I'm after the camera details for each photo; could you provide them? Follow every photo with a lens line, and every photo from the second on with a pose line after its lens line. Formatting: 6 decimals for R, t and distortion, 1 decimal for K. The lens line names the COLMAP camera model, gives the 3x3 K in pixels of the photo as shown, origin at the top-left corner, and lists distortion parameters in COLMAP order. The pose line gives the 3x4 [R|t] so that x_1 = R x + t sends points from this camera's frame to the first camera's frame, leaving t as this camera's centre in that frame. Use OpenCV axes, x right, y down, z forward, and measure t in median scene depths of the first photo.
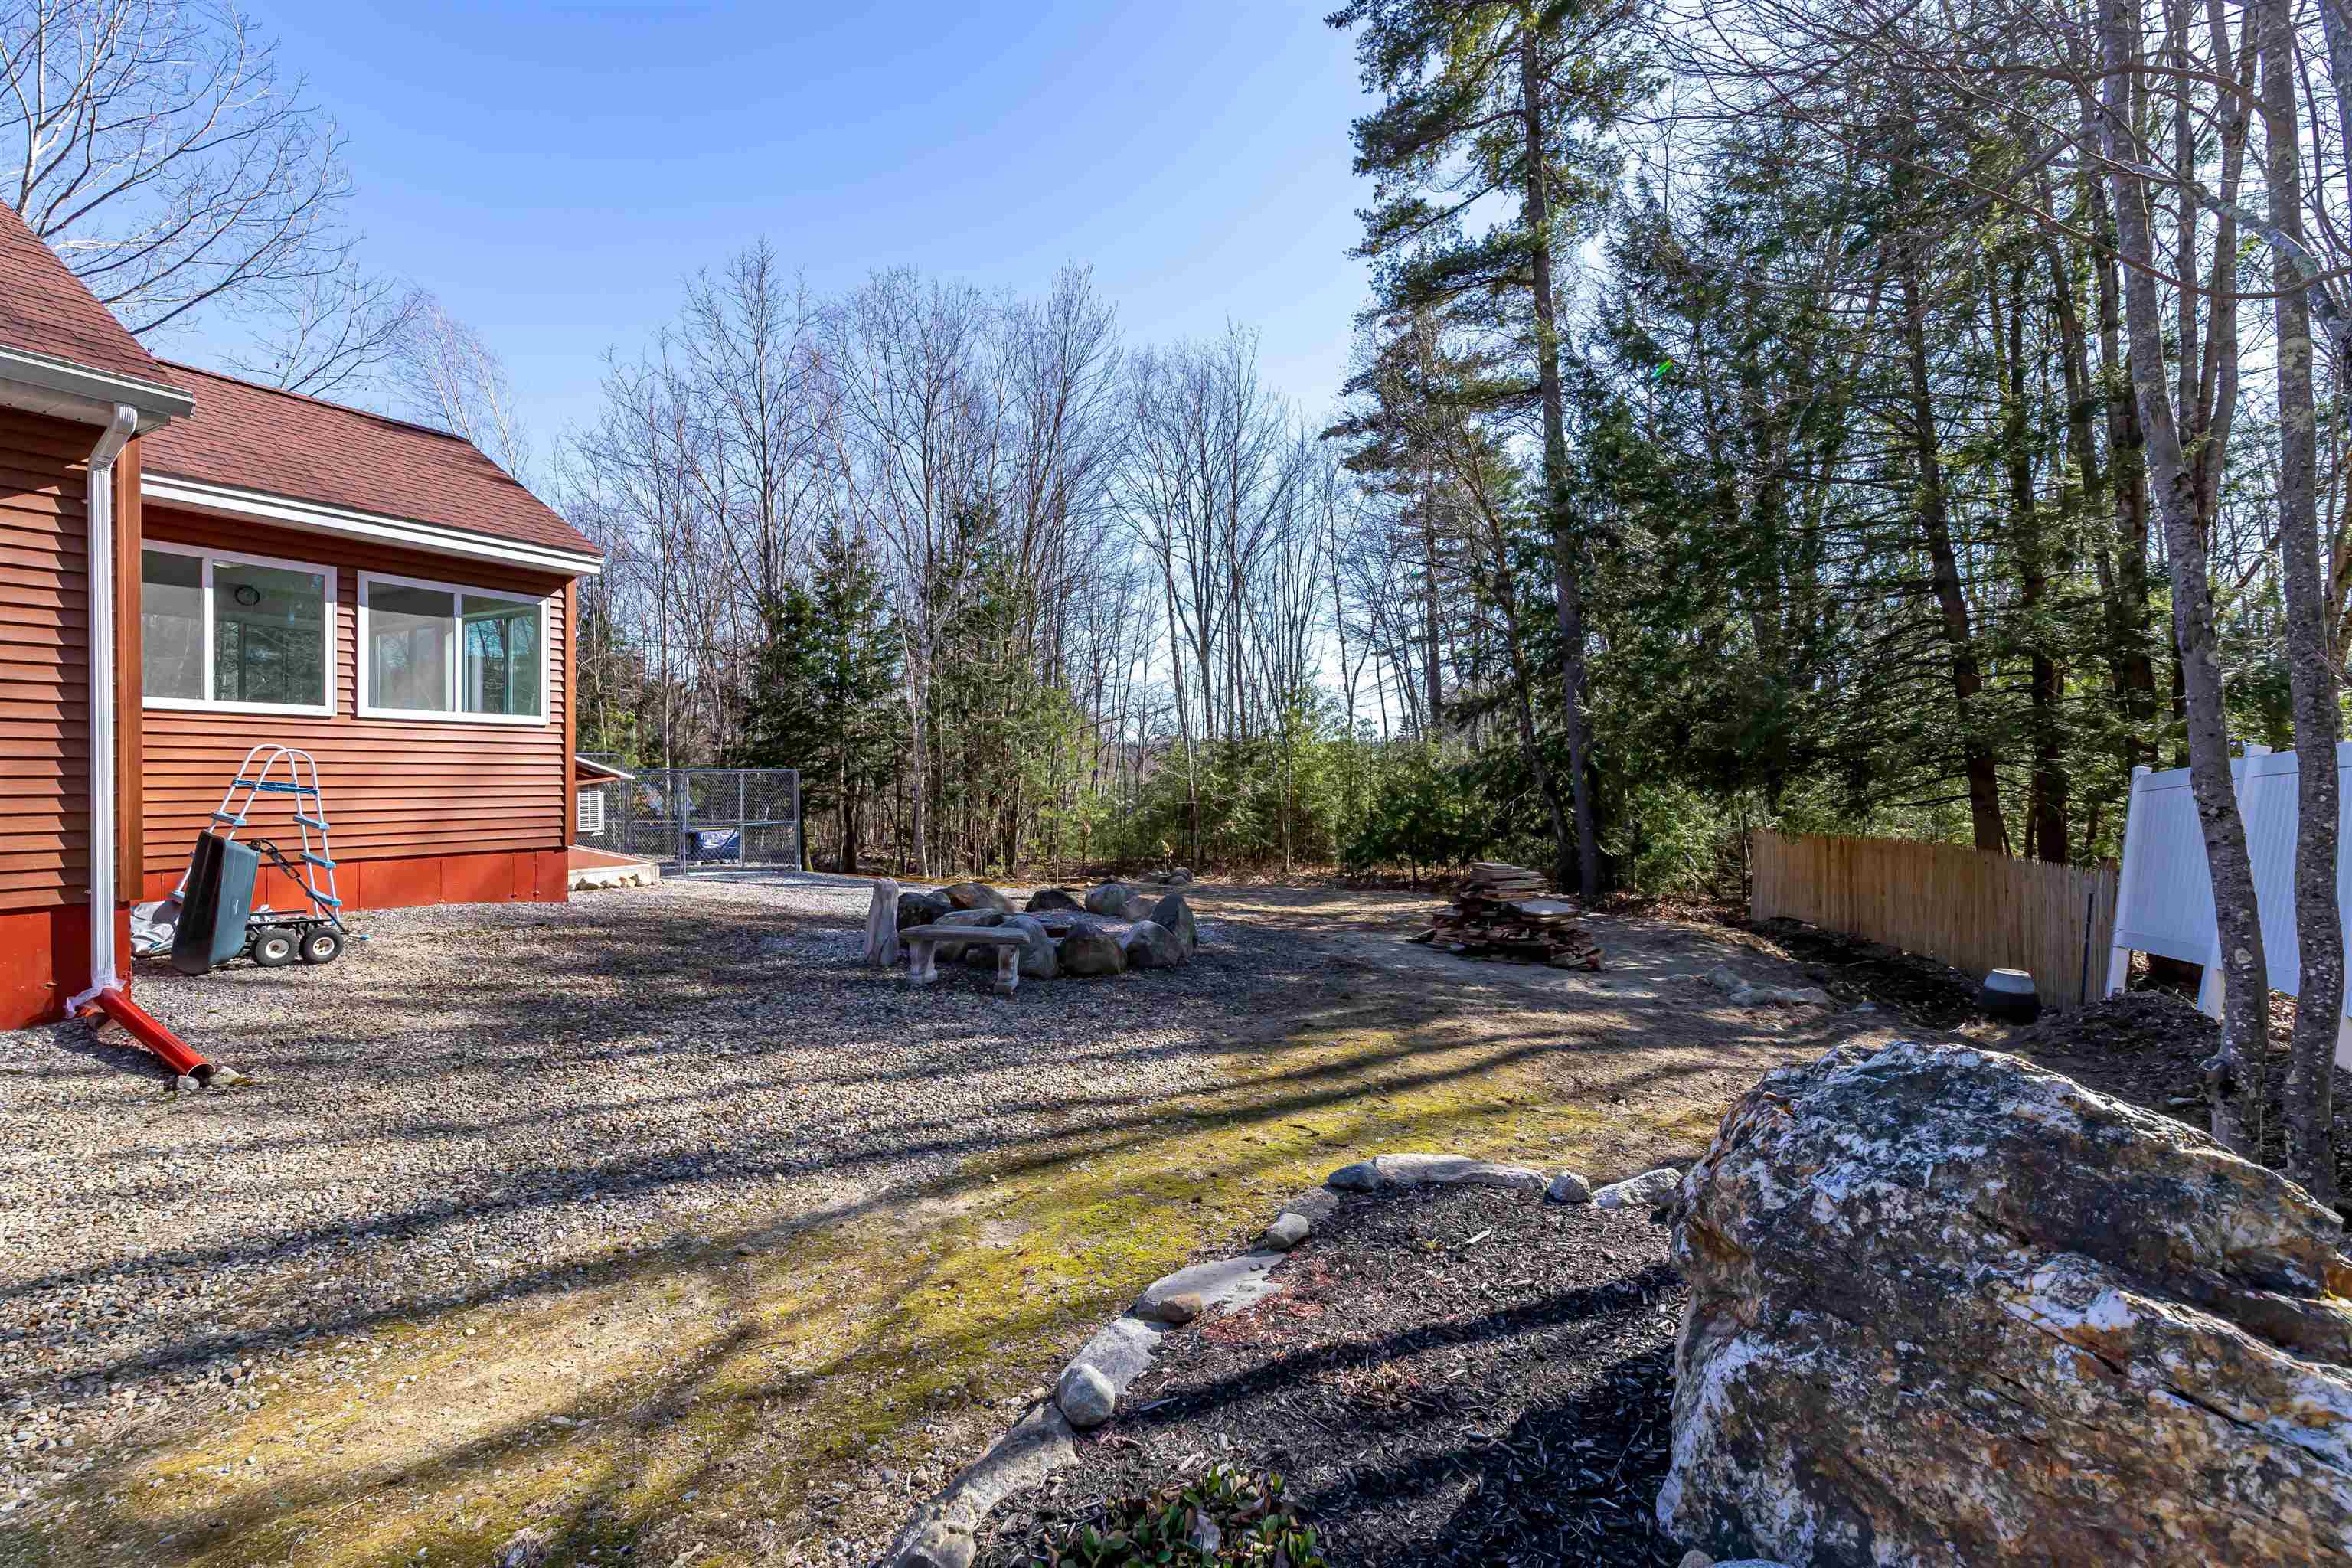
lens RADIAL K [[1039.9, 0, 1170.7], [0, 1039.9, 787.1], [0, 0, 1]] dist [0.002213, 0.000366]
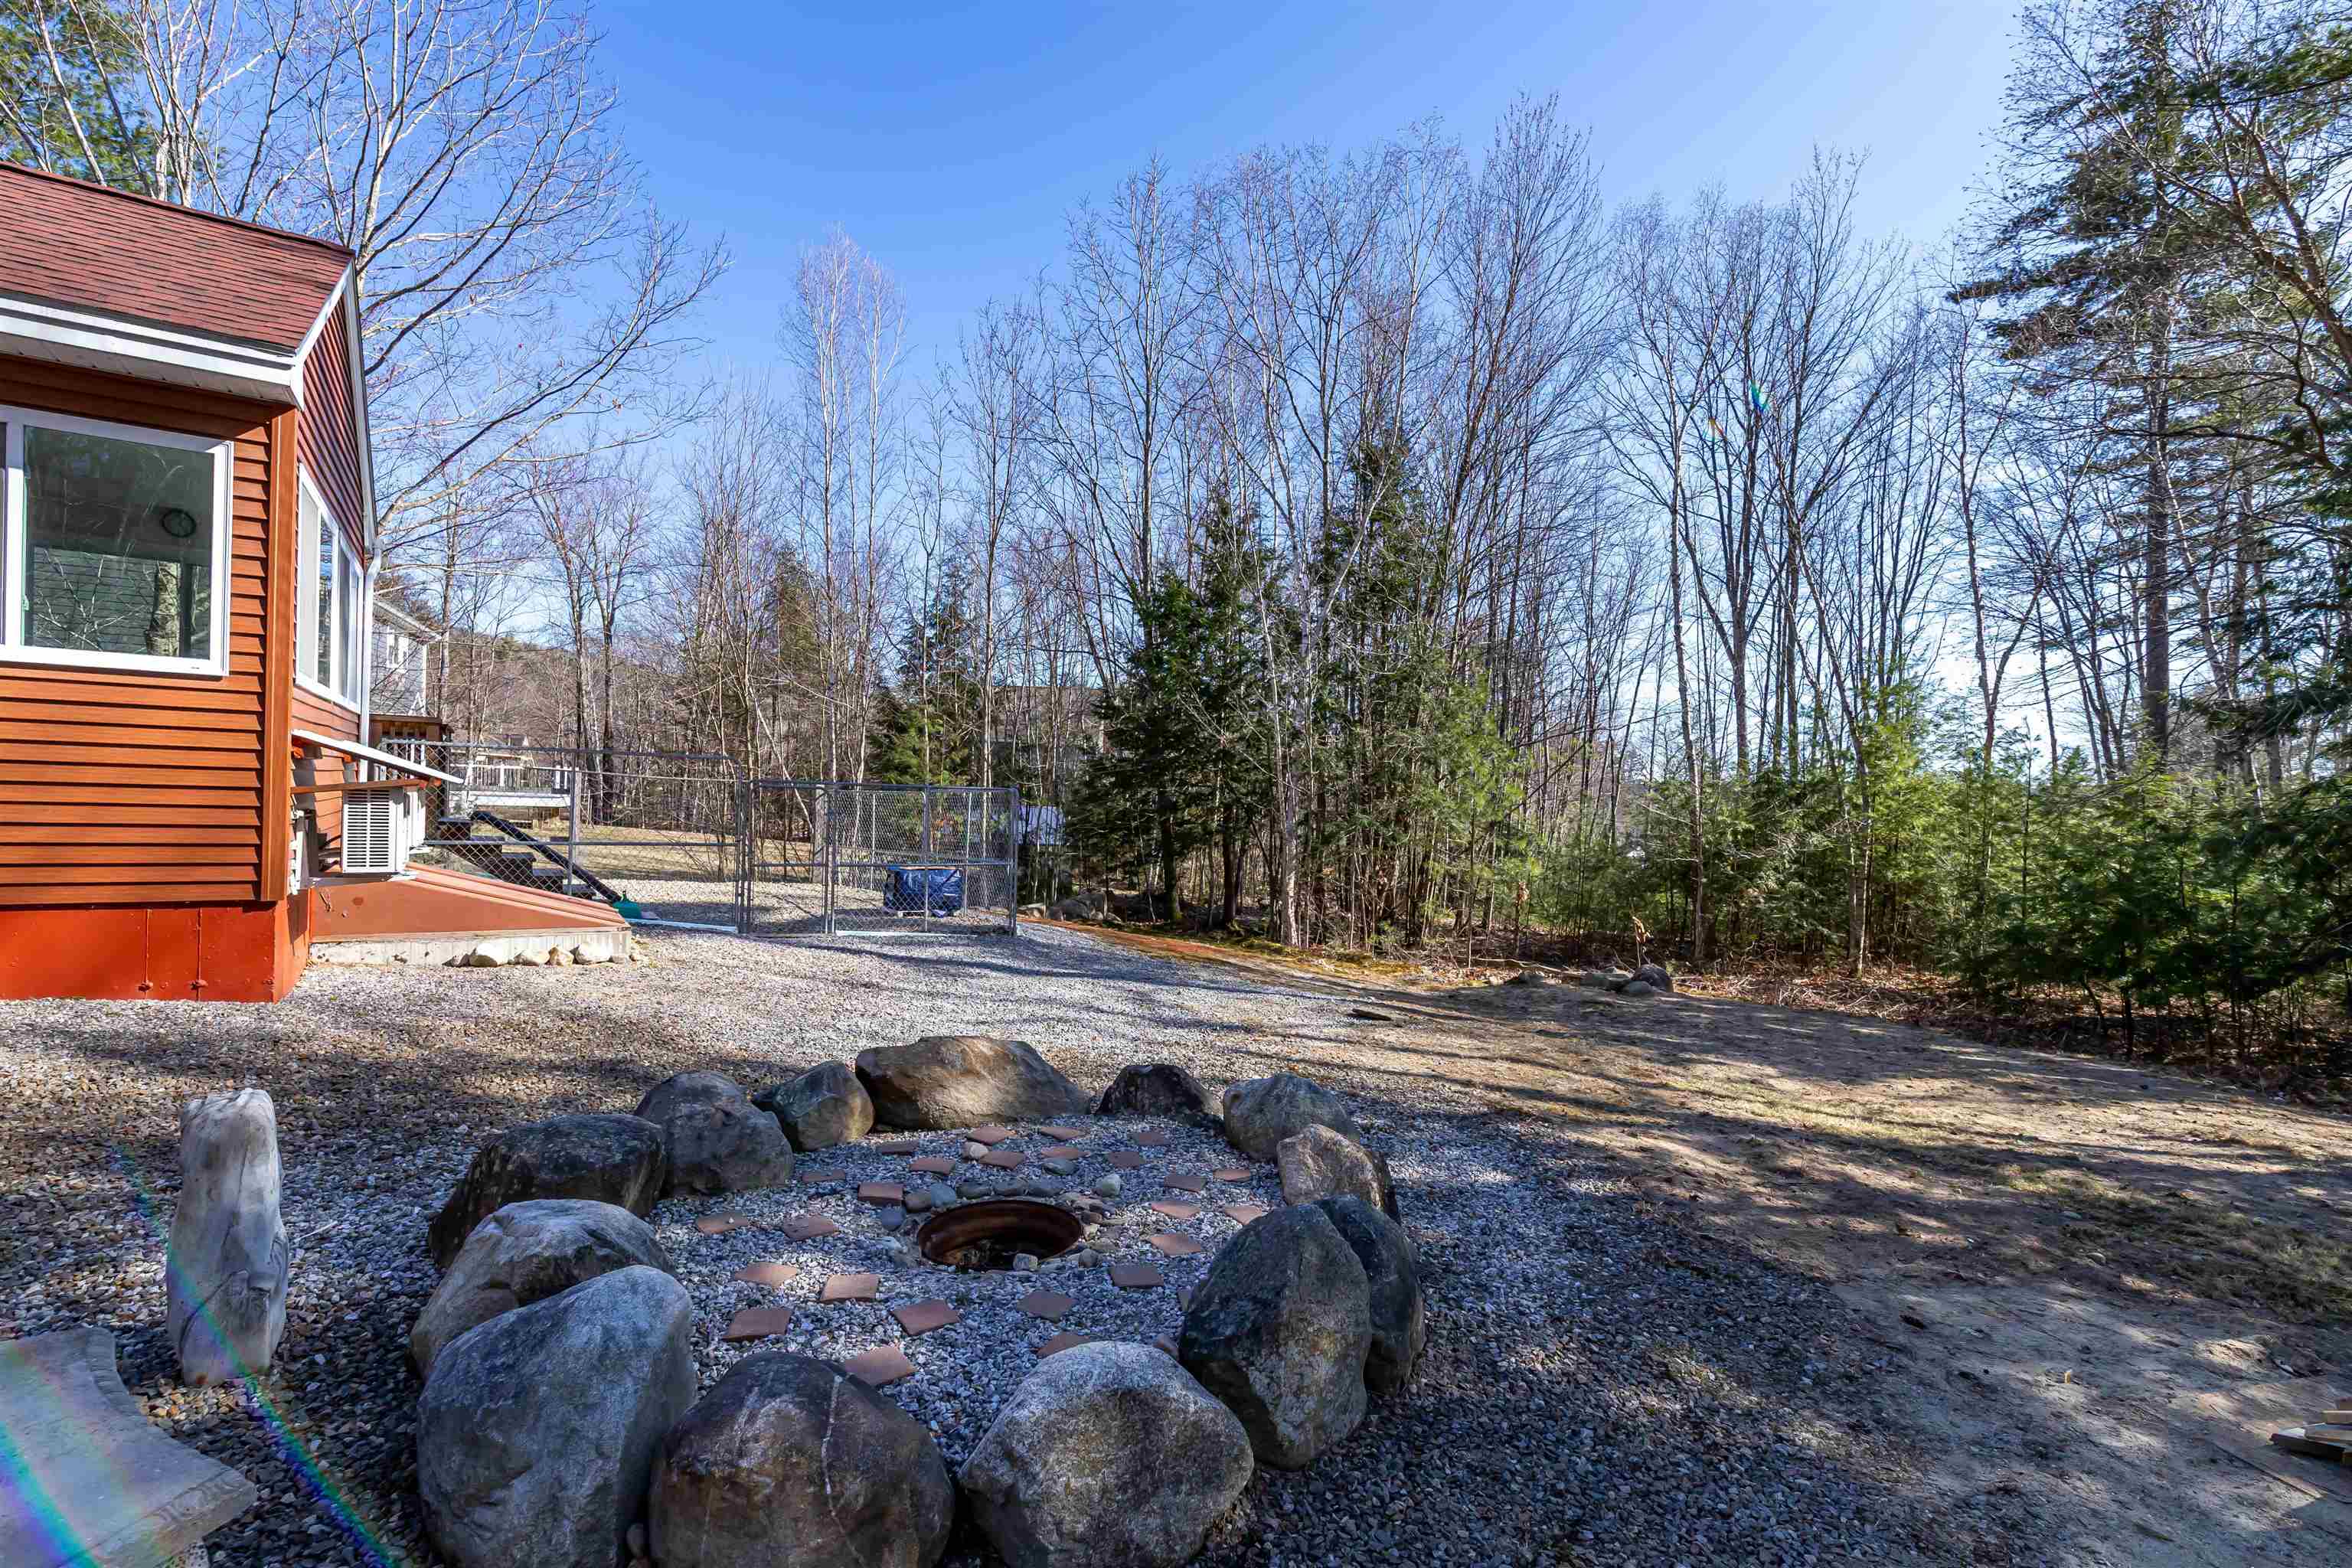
lens RADIAL K [[1161.1, 0, 1178.1], [0, 1161.1, 827.7], [0, 0, 1]] dist [0.029043, 0.000274]
pose [[0.908701, 0.032761, -0.416161, 0.028327], [-0.032723, 0.999438, 0.007227, -0.000346], [0.416164, 0.007050, 0.909262, 0.163733]]
